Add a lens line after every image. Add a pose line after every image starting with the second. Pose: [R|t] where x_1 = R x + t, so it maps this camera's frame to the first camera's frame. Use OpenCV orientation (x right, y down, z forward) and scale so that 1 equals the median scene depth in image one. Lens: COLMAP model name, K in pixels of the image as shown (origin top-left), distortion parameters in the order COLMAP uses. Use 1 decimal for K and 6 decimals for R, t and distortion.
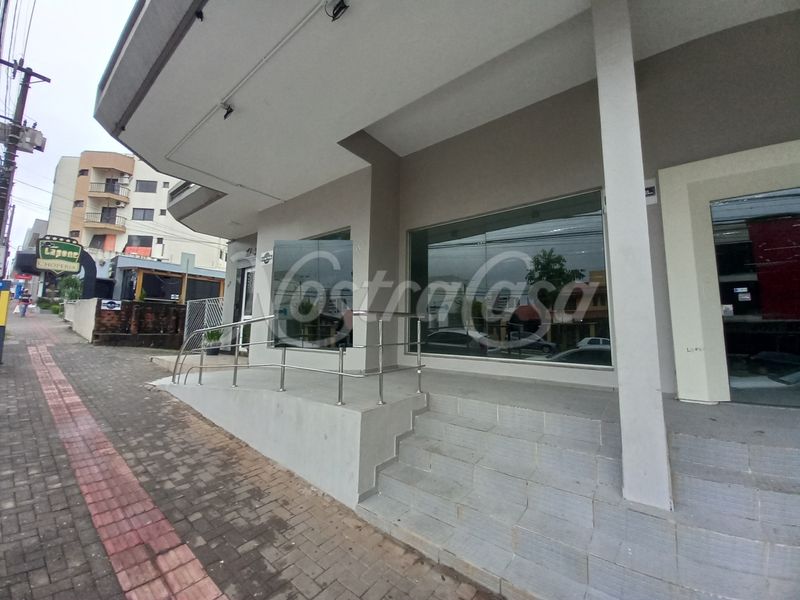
lens RADIAL K [[314.2, 0, 380.7], [0, 314.2, 296.4], [0, 0, 1]] dist [-0.002463, -0.000380]
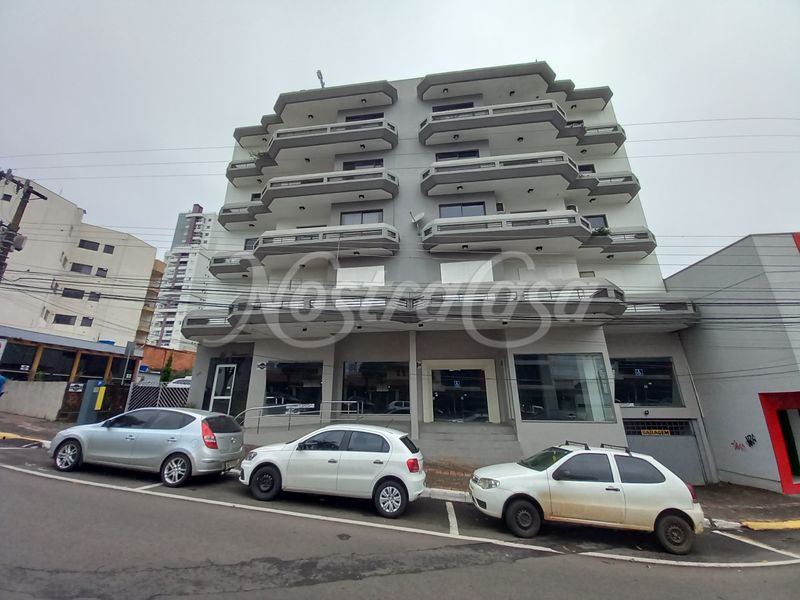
lens RADIAL K [[314.2, 0, 380.7], [0, 314.2, 296.4], [0, 0, 1]] dist [-0.002463, -0.000380]
pose [[0.852508, 0.140916, 0.503361, -0.528522], [-0.040536, 0.977899, -0.205111, -0.119033], [-0.521140, 0.154455, 0.839379, -0.698359]]
